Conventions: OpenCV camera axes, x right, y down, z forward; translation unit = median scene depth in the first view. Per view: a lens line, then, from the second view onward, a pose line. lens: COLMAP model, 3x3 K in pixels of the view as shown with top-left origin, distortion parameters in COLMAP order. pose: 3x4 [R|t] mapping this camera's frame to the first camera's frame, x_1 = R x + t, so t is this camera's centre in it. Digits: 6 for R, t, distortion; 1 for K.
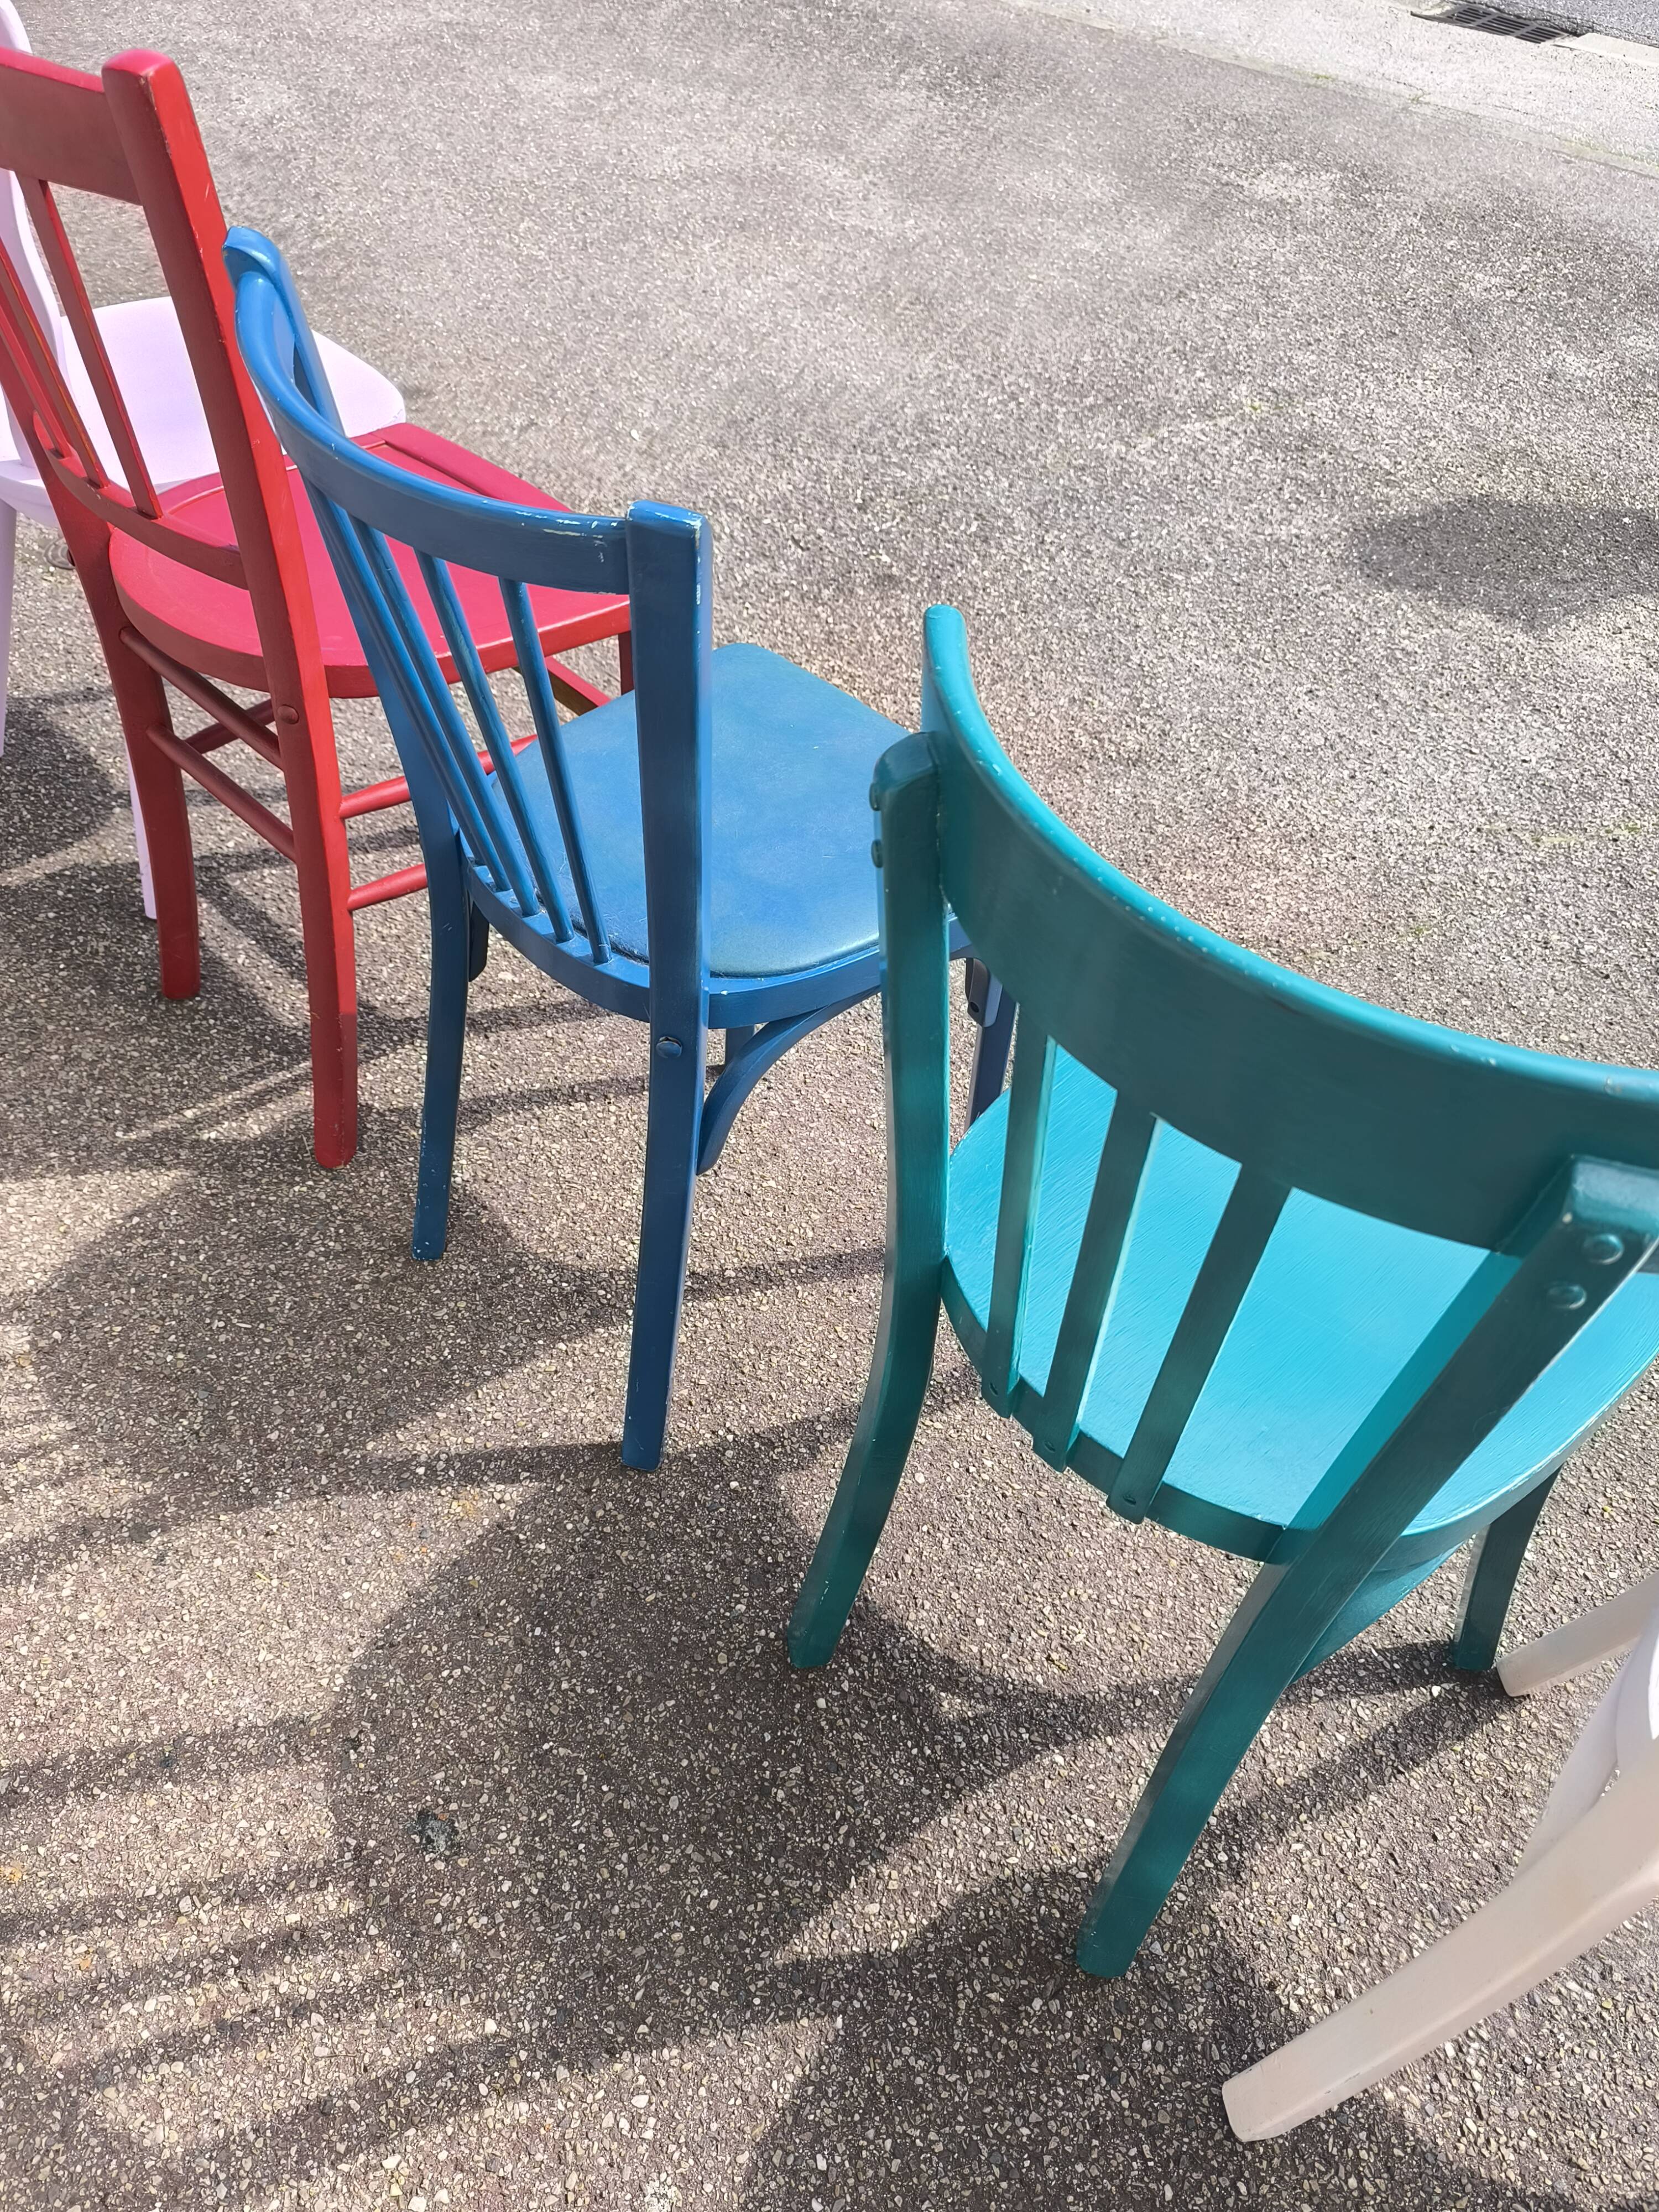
lens RADIAL K [[1610.9, 0, 820.1], [0, 1610.9, 1111.9], [0, 0, 1]] dist [0.012186, -0.025048]
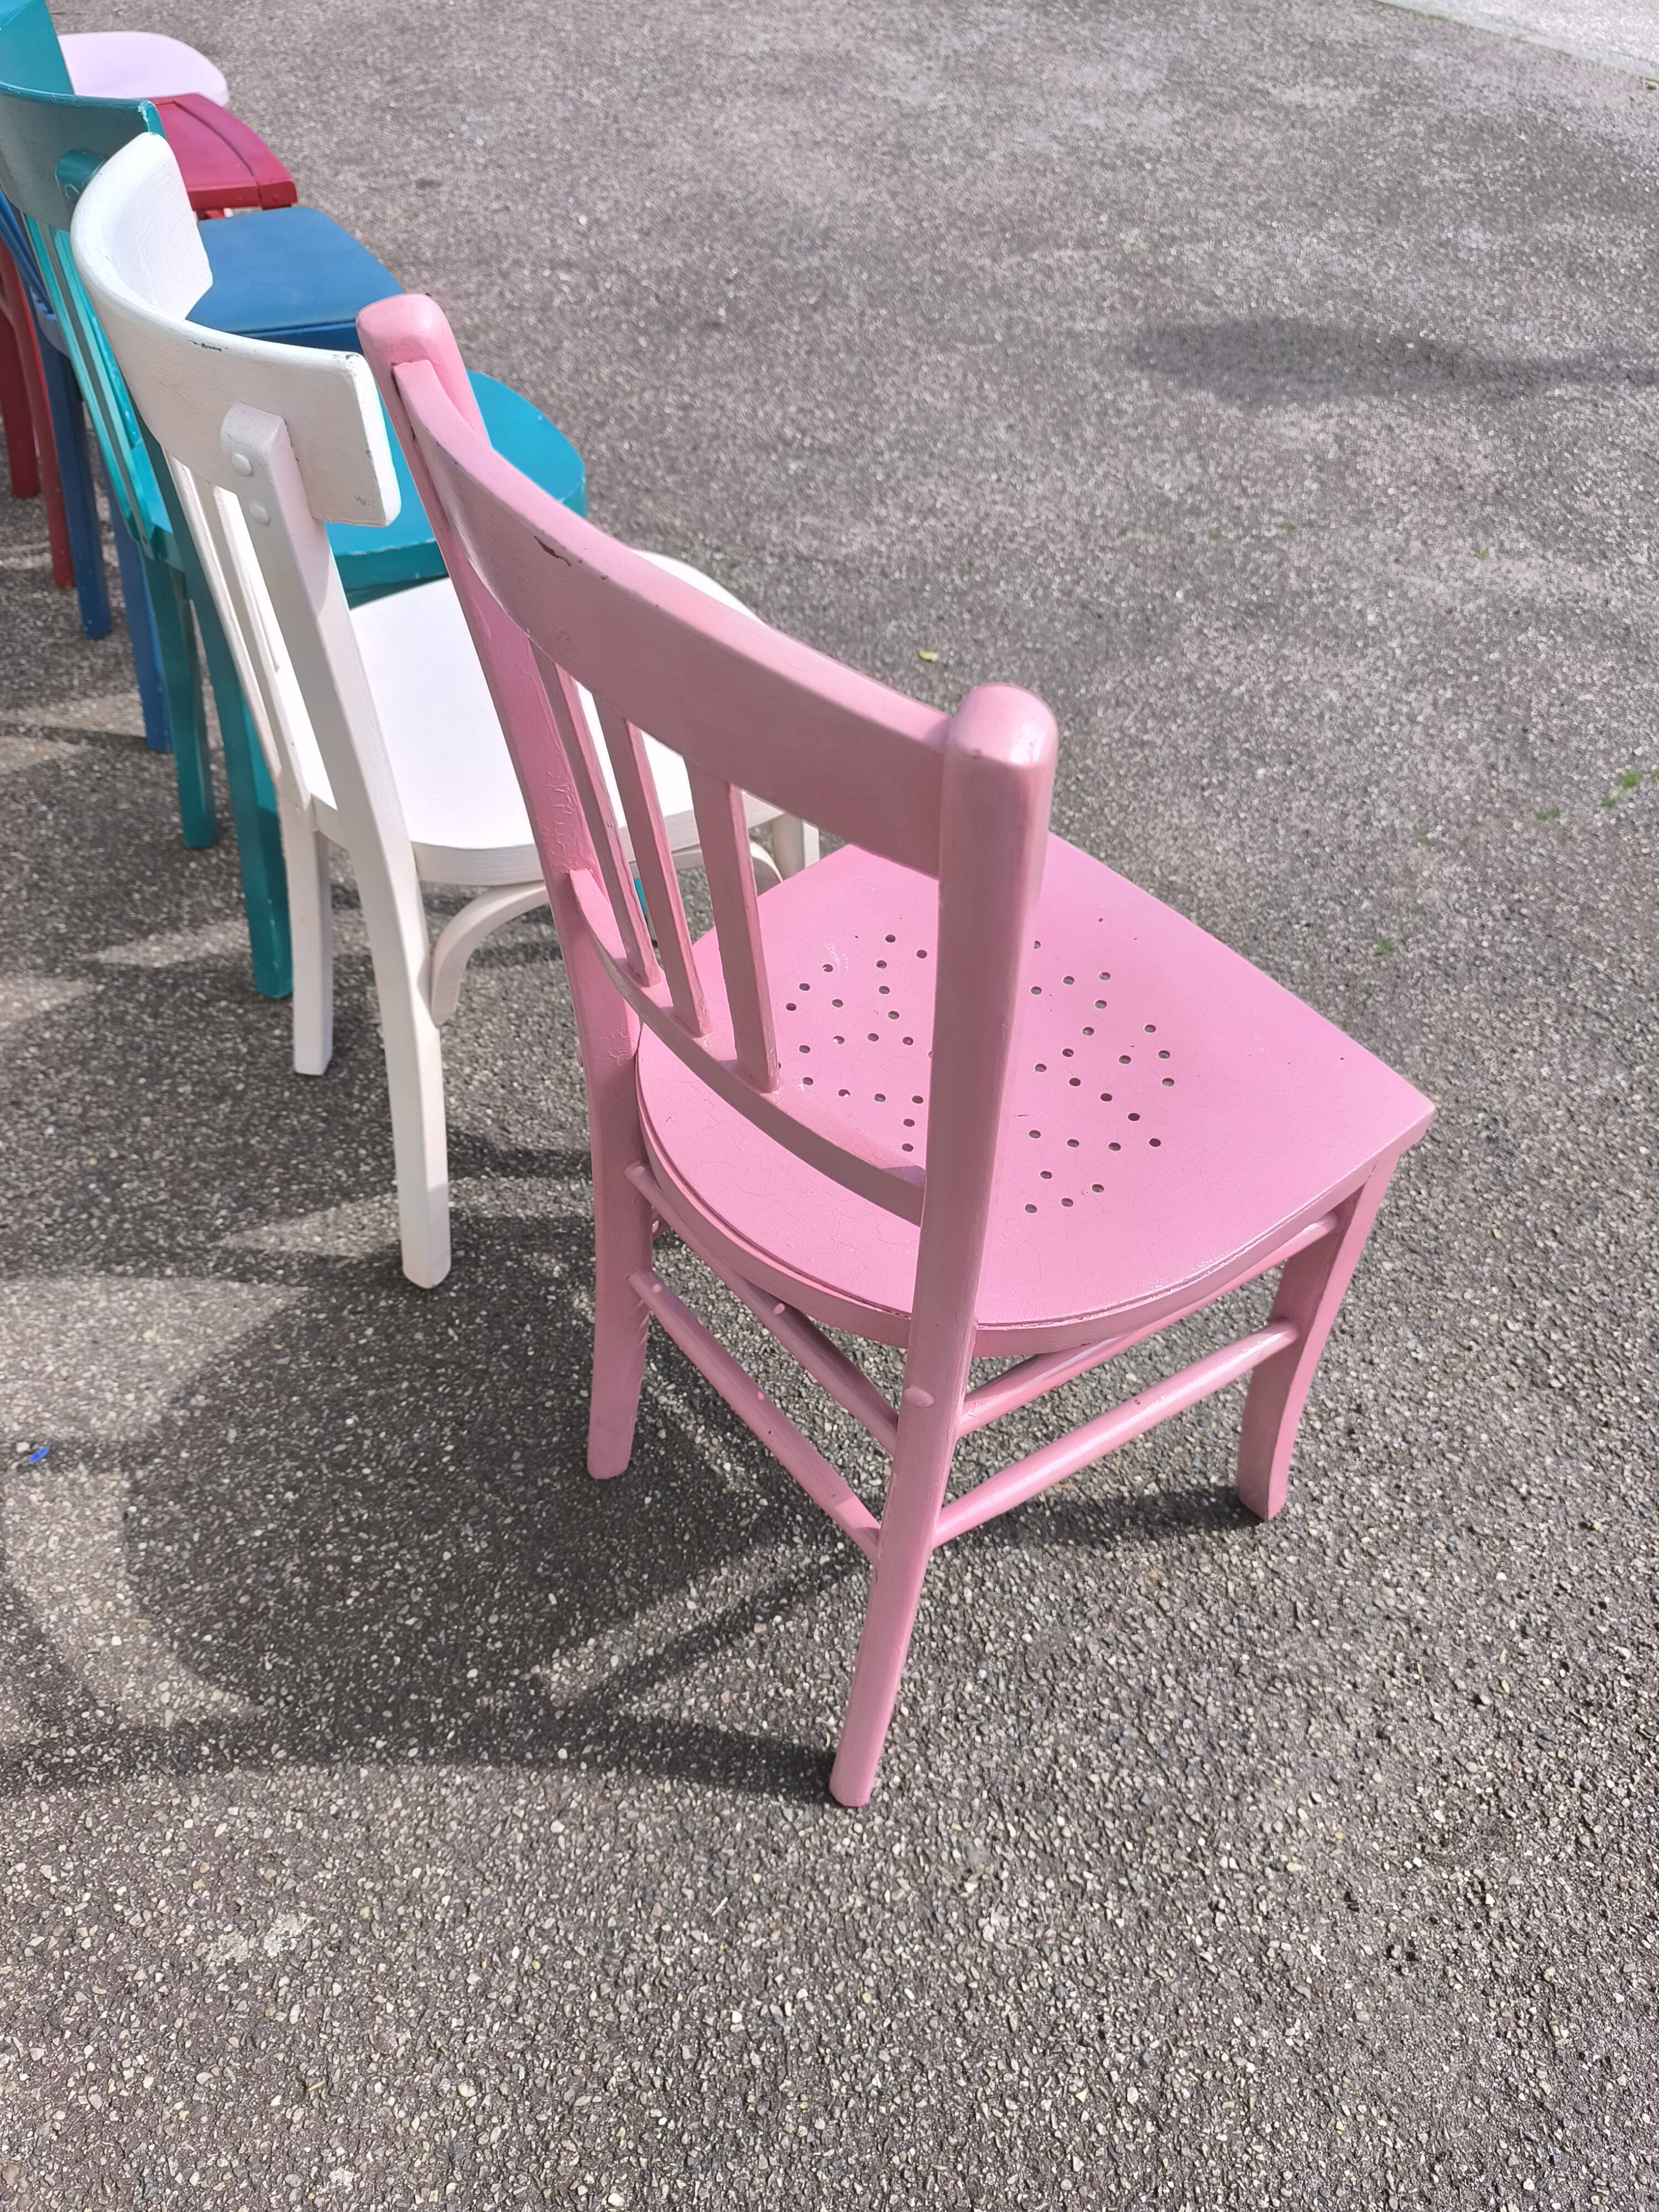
lens RADIAL K [[1610.9, 0, 852.8], [0, 1610.9, 1098.1], [0, 0, 1]] dist [0.012186, -0.025048]
pose [[0.975440, 0.140644, -0.169518, 0.649635], [-0.142208, 0.989832, 0.002942, 0.353951], [0.168208, 0.021237, 0.985523, -0.287875]]
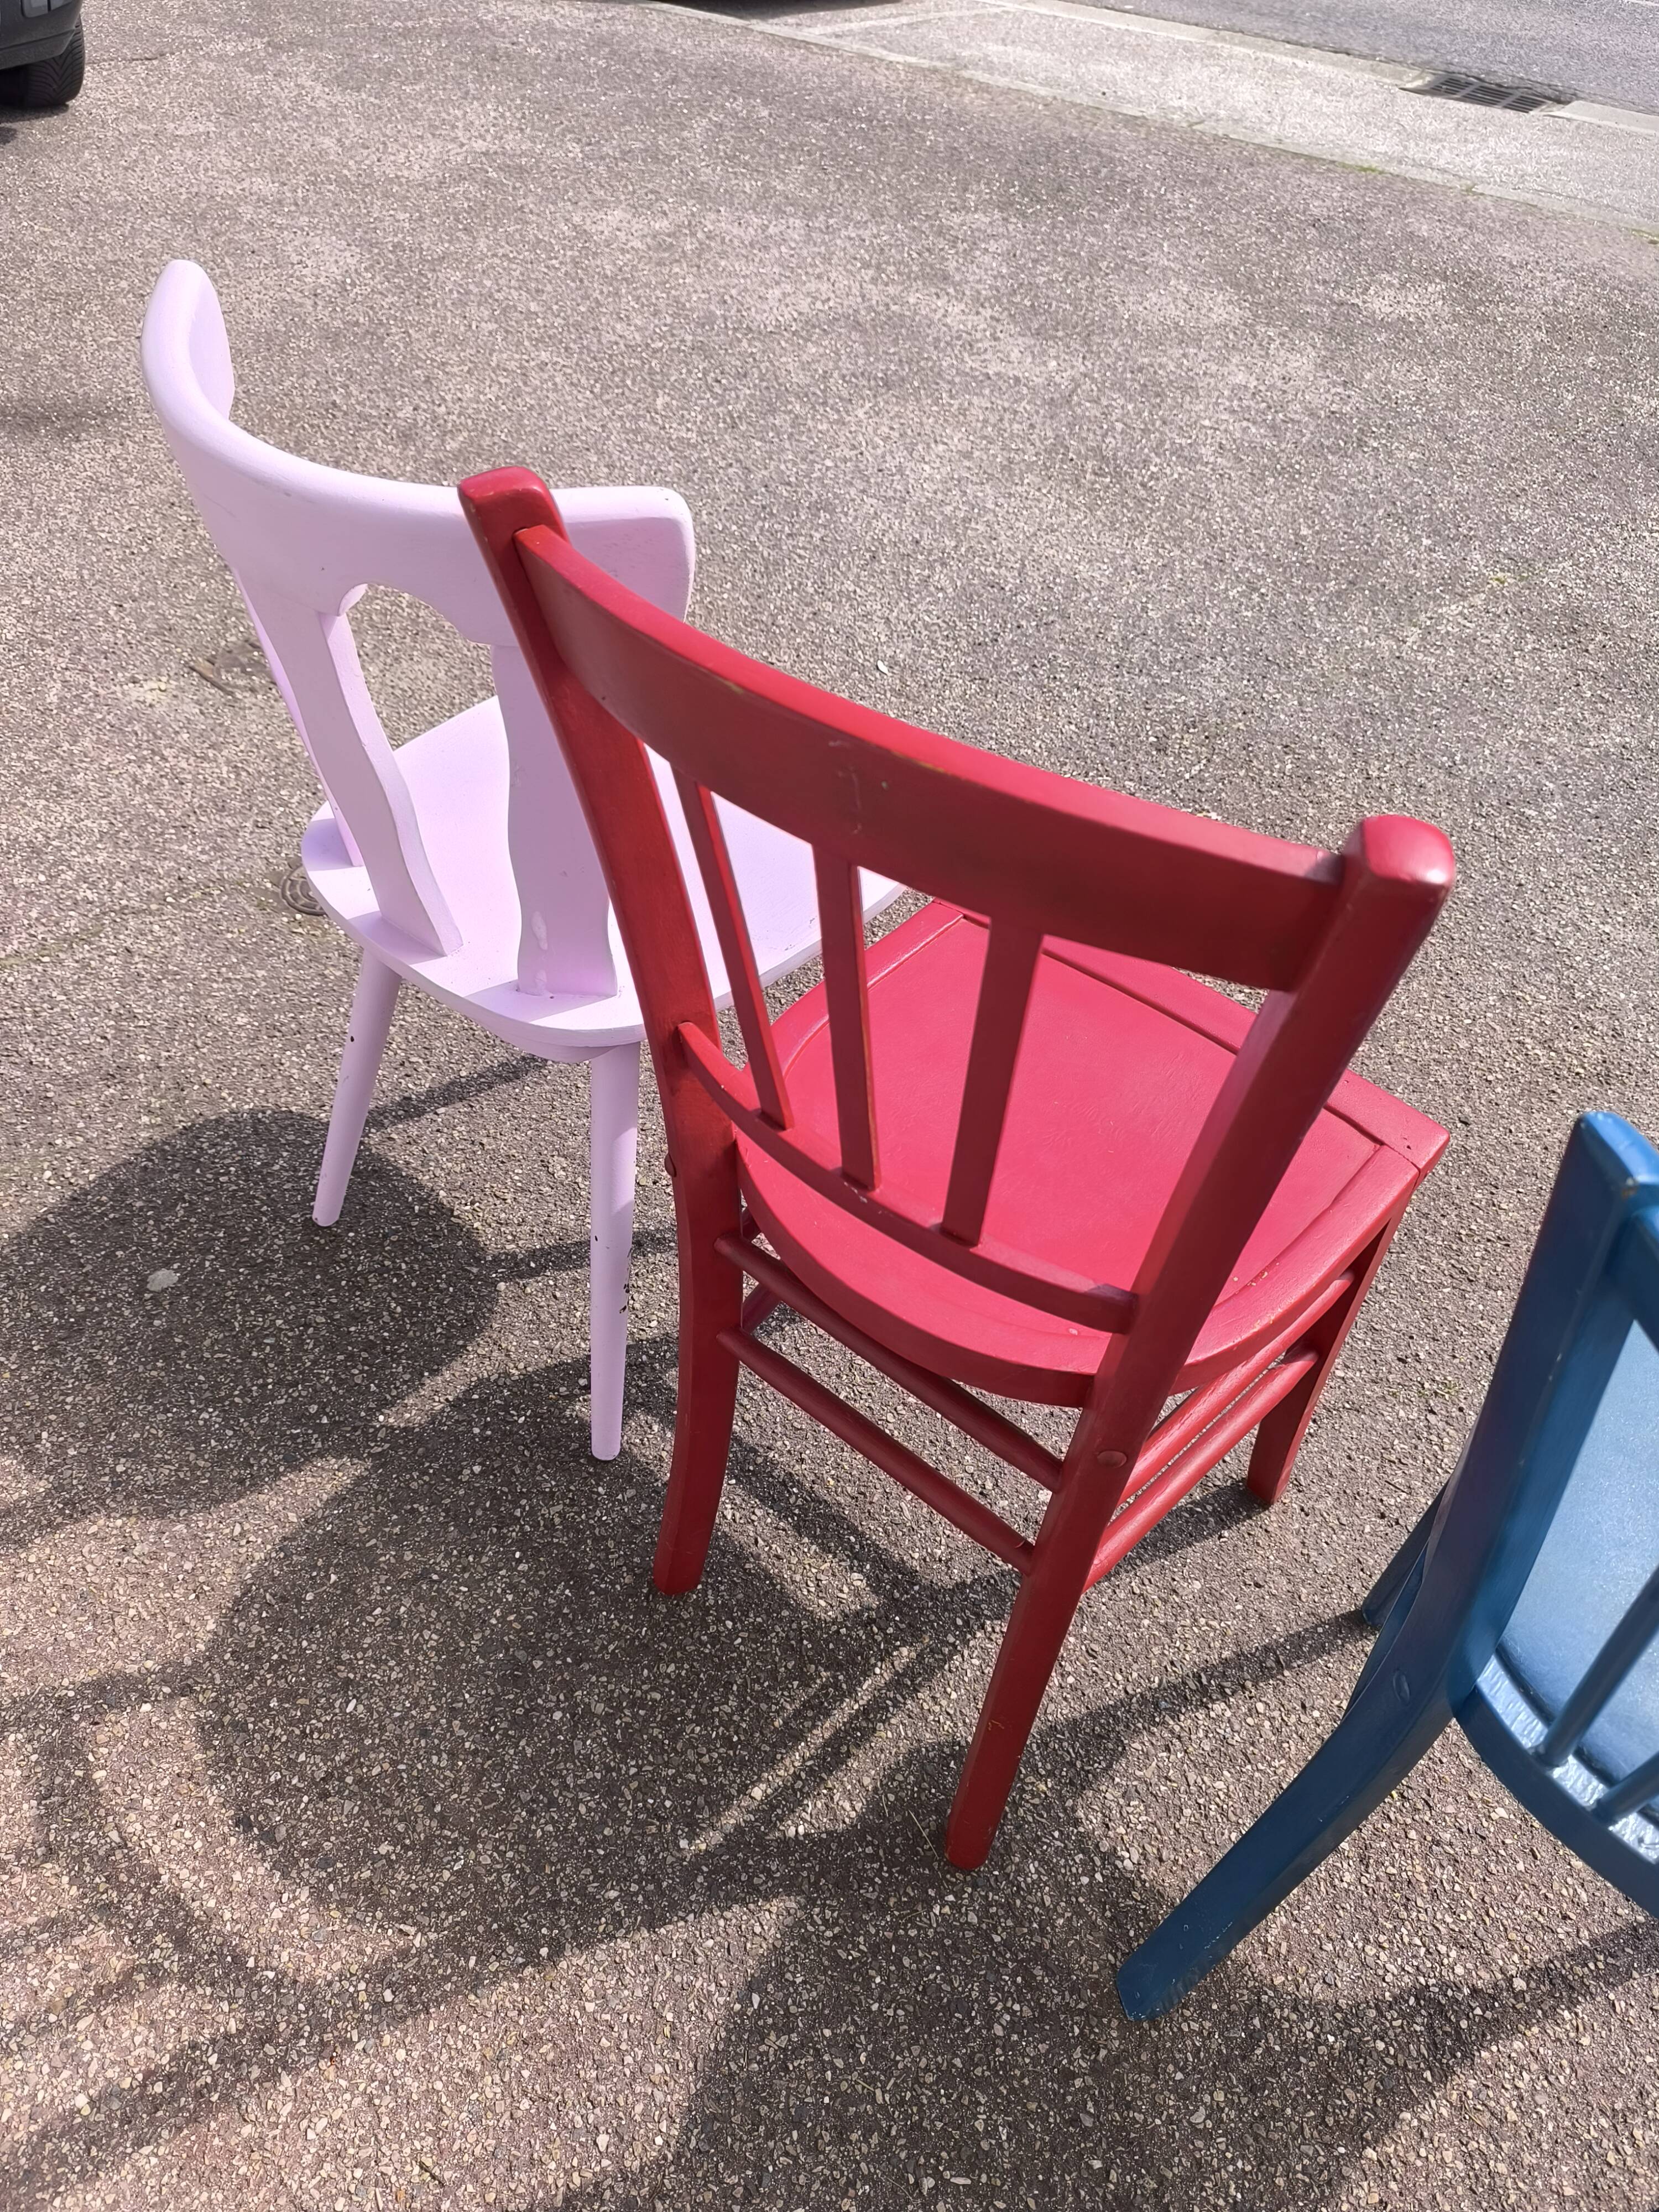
lens RADIAL K [[1509.9, 0, 819.0], [0, 1509.9, 1123.6], [0, 0, 1]] dist [0.016973, -0.026400]
pose [[0.996052, -0.073424, 0.049899, -0.351145], [0.072706, 0.997224, 0.016053, -0.307211], [-0.050939, -0.012361, 0.998625, 0.262187]]
